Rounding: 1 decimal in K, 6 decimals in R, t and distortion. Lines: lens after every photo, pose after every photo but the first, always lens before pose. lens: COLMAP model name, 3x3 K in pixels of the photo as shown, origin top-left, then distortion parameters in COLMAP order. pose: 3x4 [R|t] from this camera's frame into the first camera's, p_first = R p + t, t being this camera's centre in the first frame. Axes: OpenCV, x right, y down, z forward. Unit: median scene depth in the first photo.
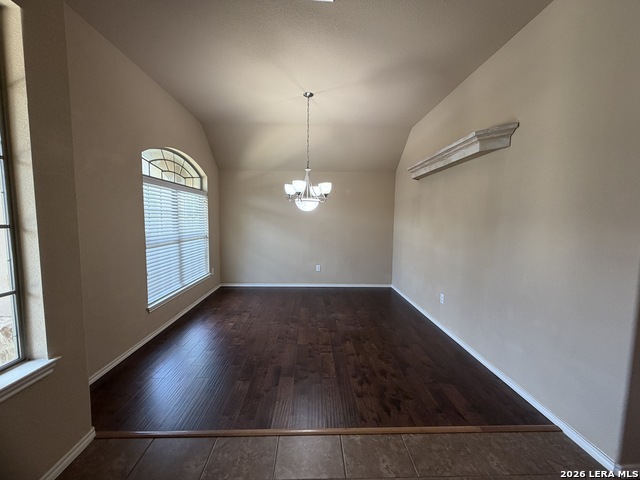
lens RADIAL K [[254.9, 0, 318.6], [0, 254.9, 240.4], [0, 0, 1]] dist [-0.001941, -0.000061]
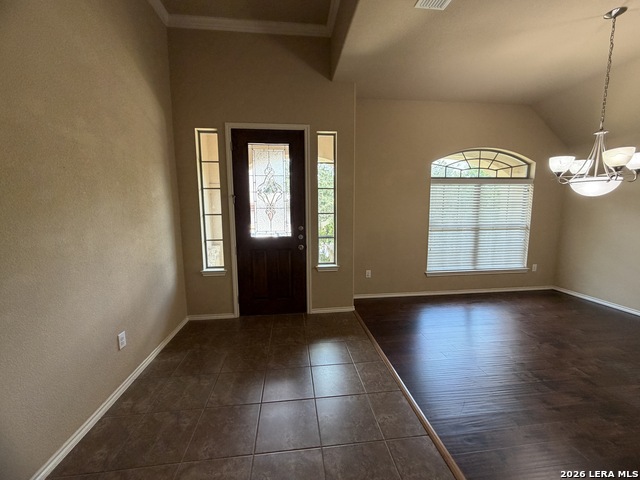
lens RADIAL K [[254.9, 0, 319.1], [0, 254.9, 240.3], [0, 0, 1]] dist [-0.001941, -0.000061]
pose [[0.084554, 0.111550, -0.990155, 0.576791], [-0.072786, 0.991750, 0.105514, -0.017647], [0.993757, 0.063148, 0.091976, 0.227559]]
